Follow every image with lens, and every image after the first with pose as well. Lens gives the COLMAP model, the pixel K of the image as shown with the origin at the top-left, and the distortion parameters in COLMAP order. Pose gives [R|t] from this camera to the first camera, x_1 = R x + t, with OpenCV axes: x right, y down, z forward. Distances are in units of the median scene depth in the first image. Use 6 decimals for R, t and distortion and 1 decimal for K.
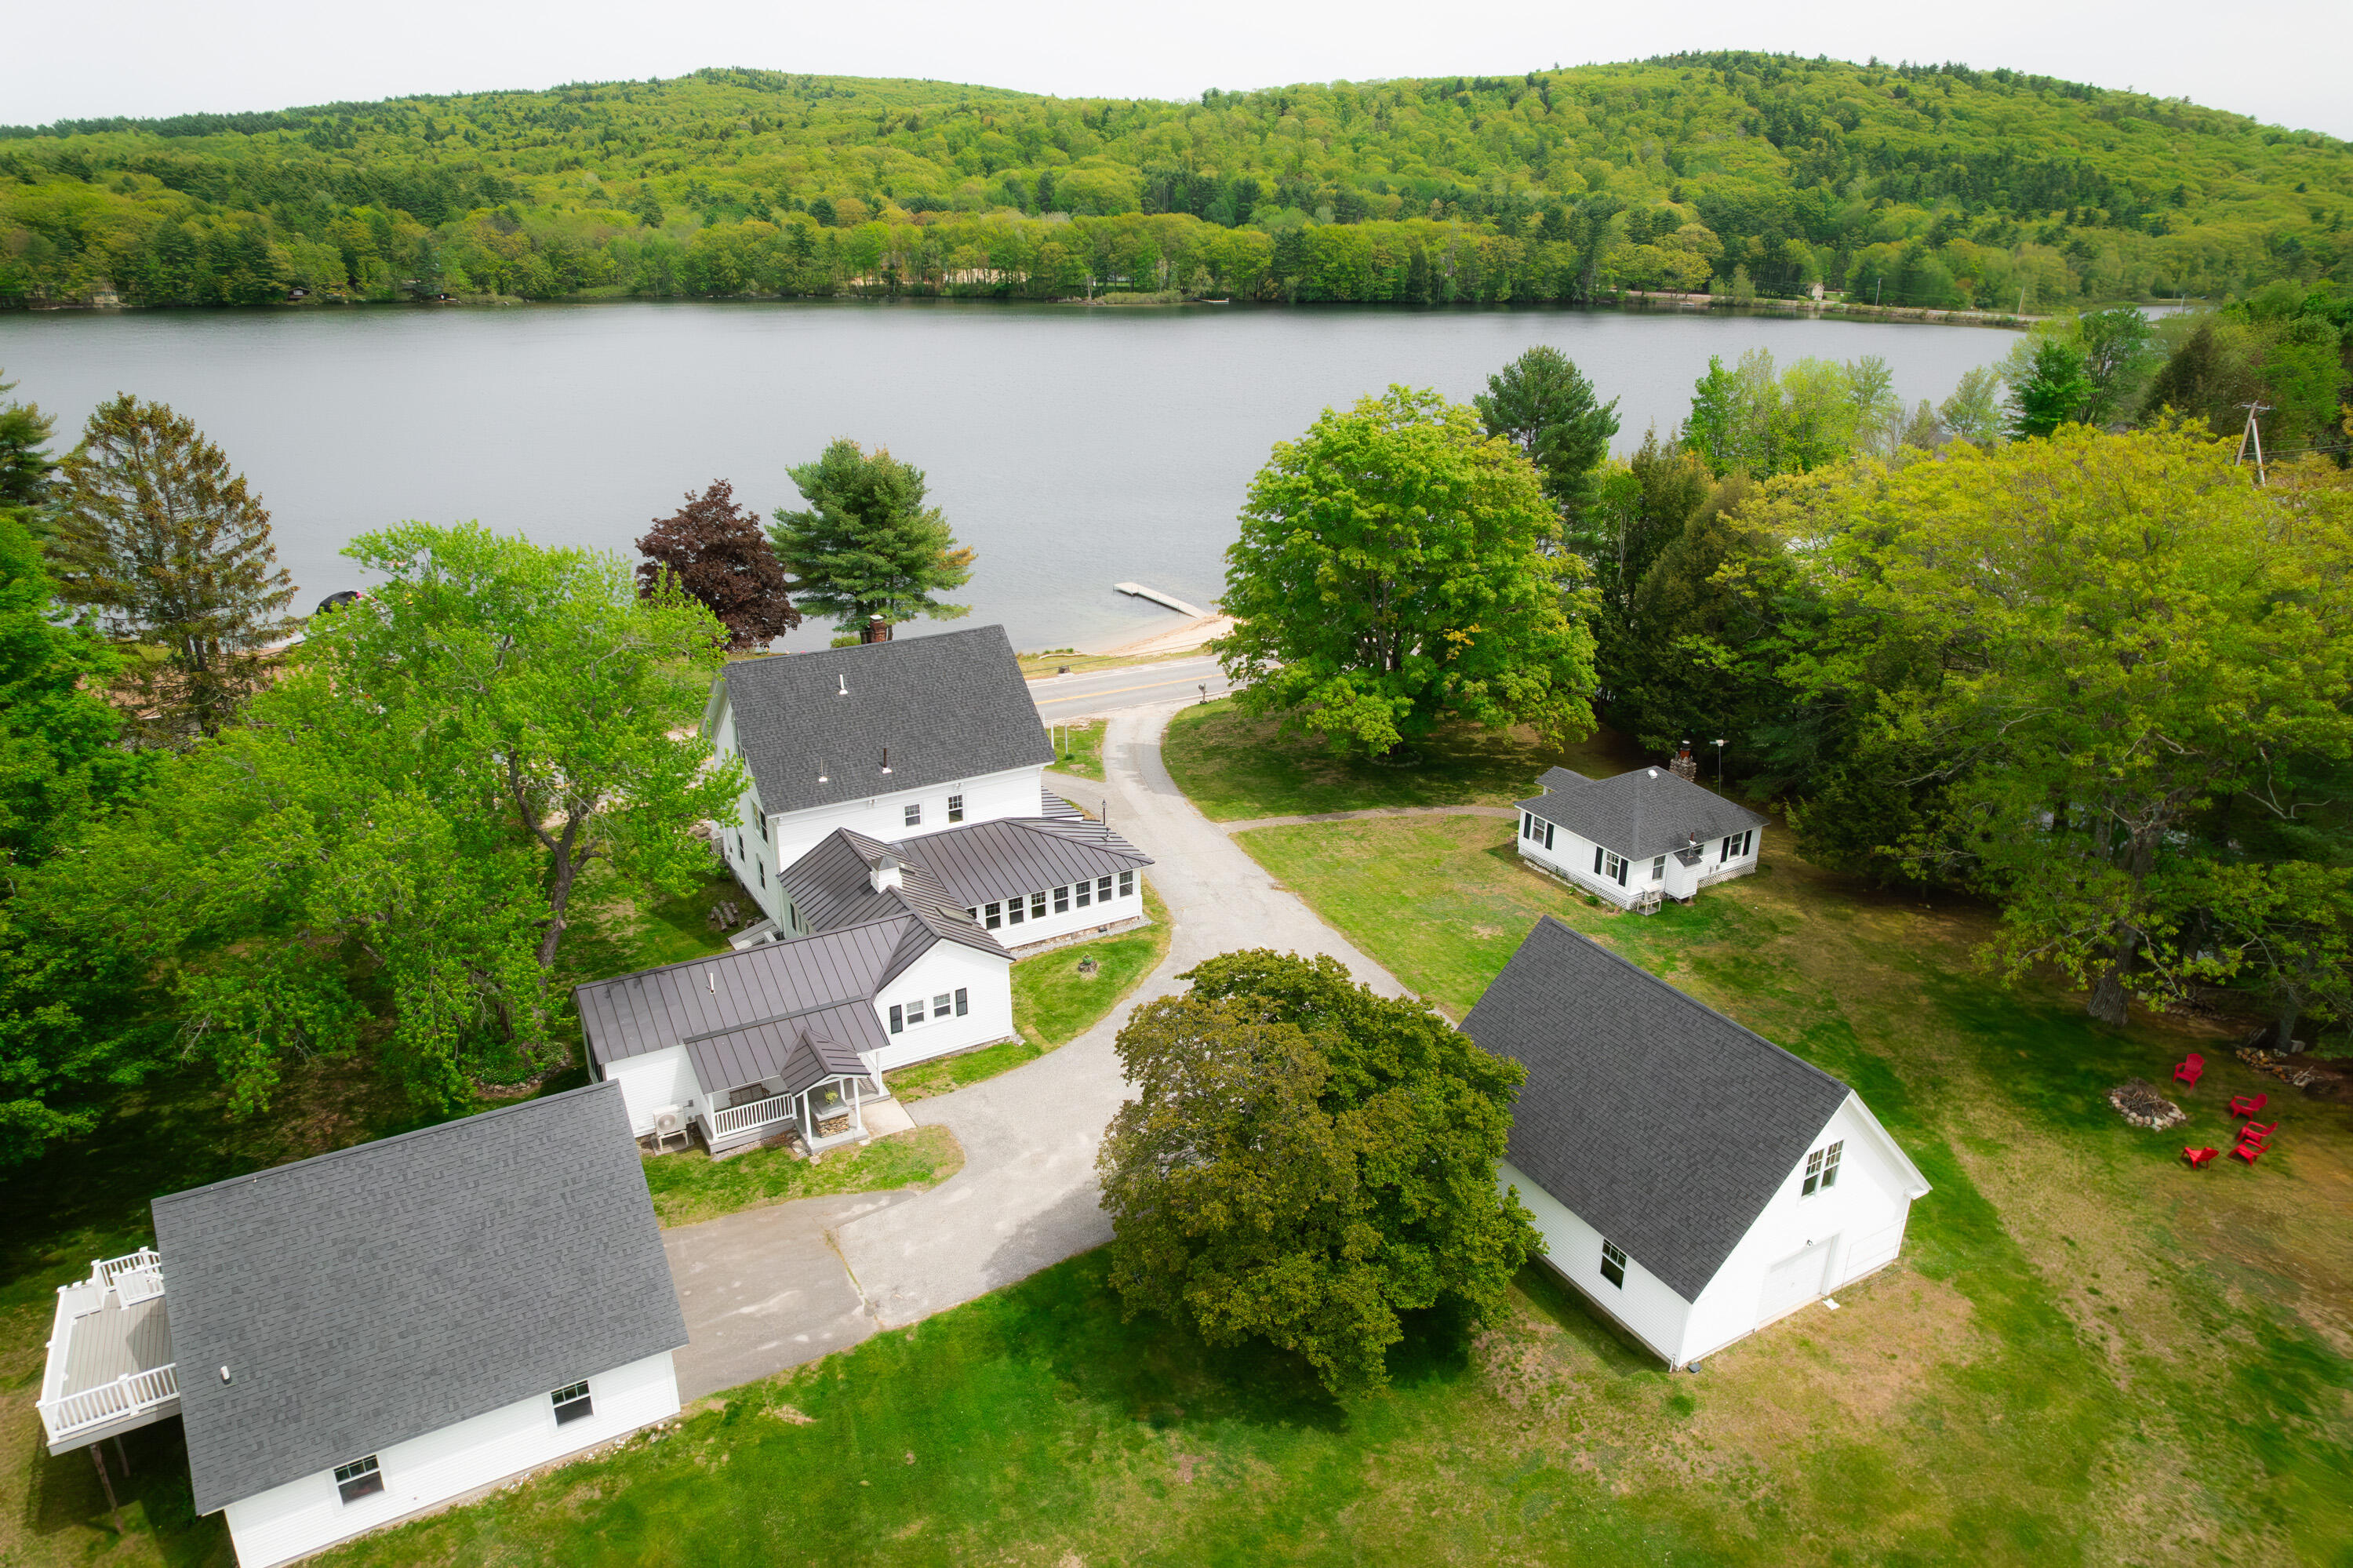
lens RADIAL K [[1506.6, 0, 1180.0], [0, 1506.6, 790.2], [0, 0, 1]] dist [-0.062910, 0.051190]
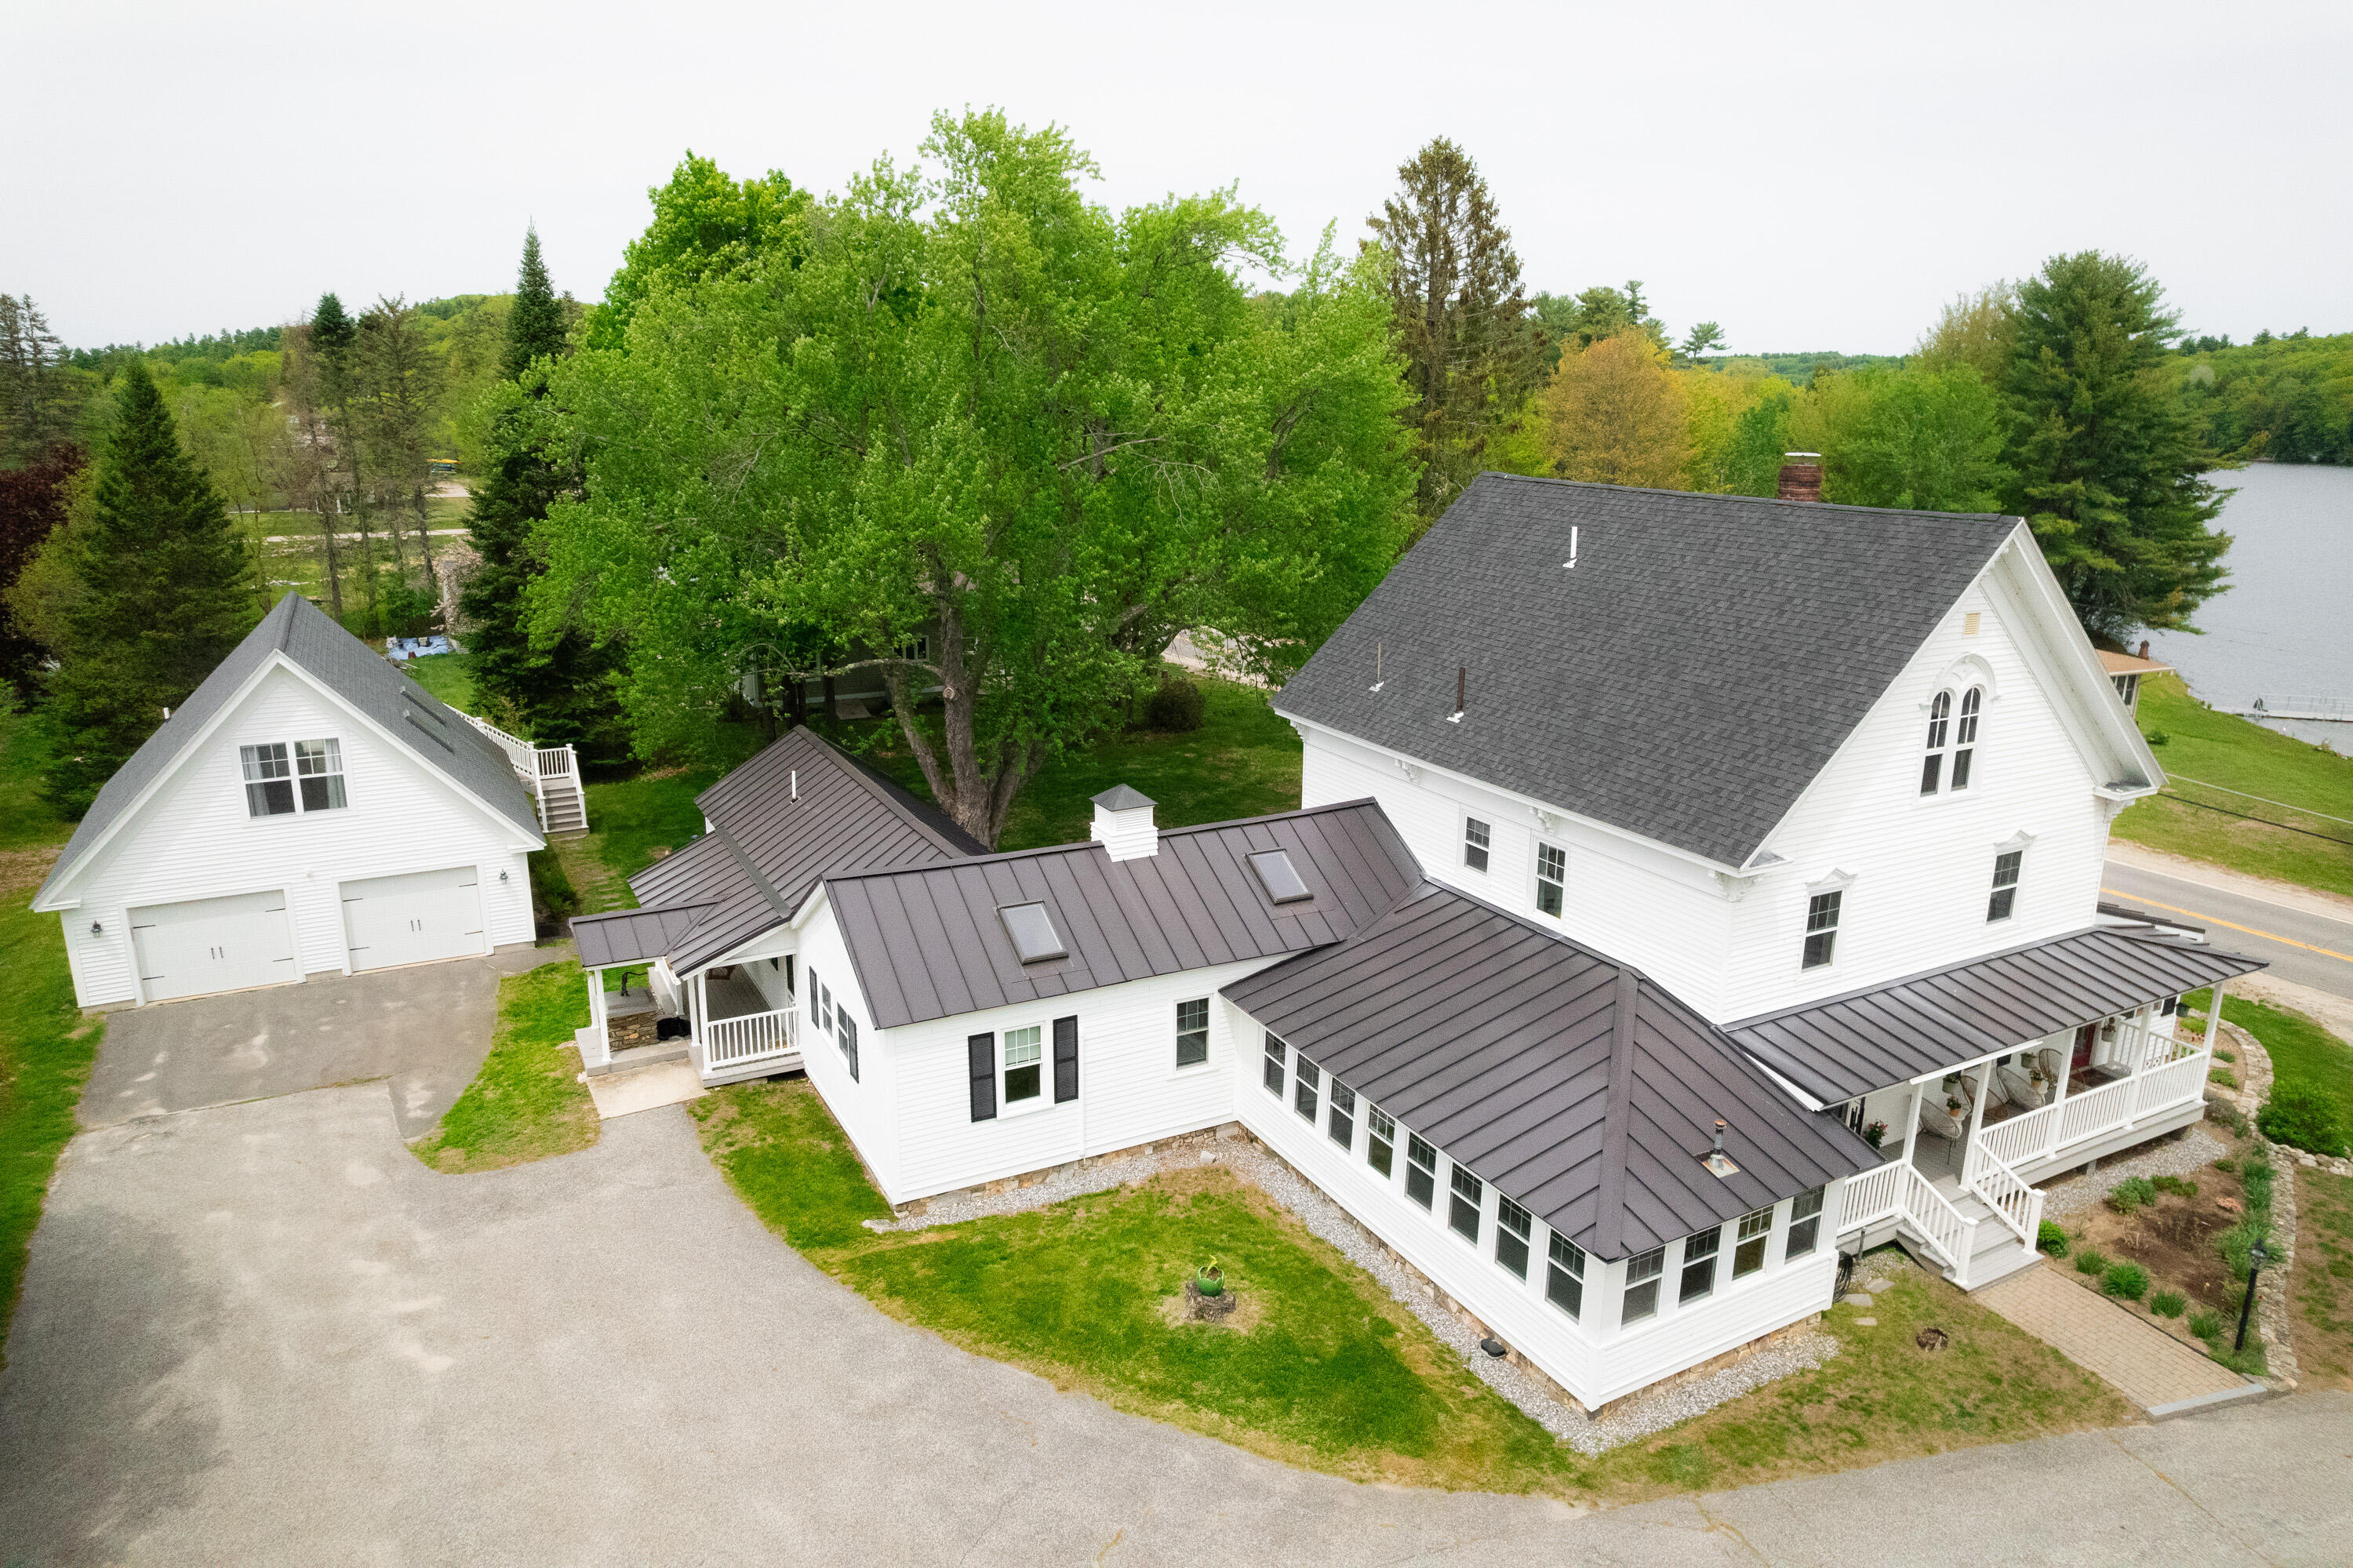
lens RADIAL K [[1506.6, 0, 1180.0], [0, 1506.6, 790.2], [0, 0, 1]] dist [-0.062910, 0.051190]
pose [[-0.043525, 0.256983, -0.965435, 0.324229], [-0.377422, 0.890511, 0.254055, -0.101380], [0.925018, 0.375434, 0.058232, 1.206721]]
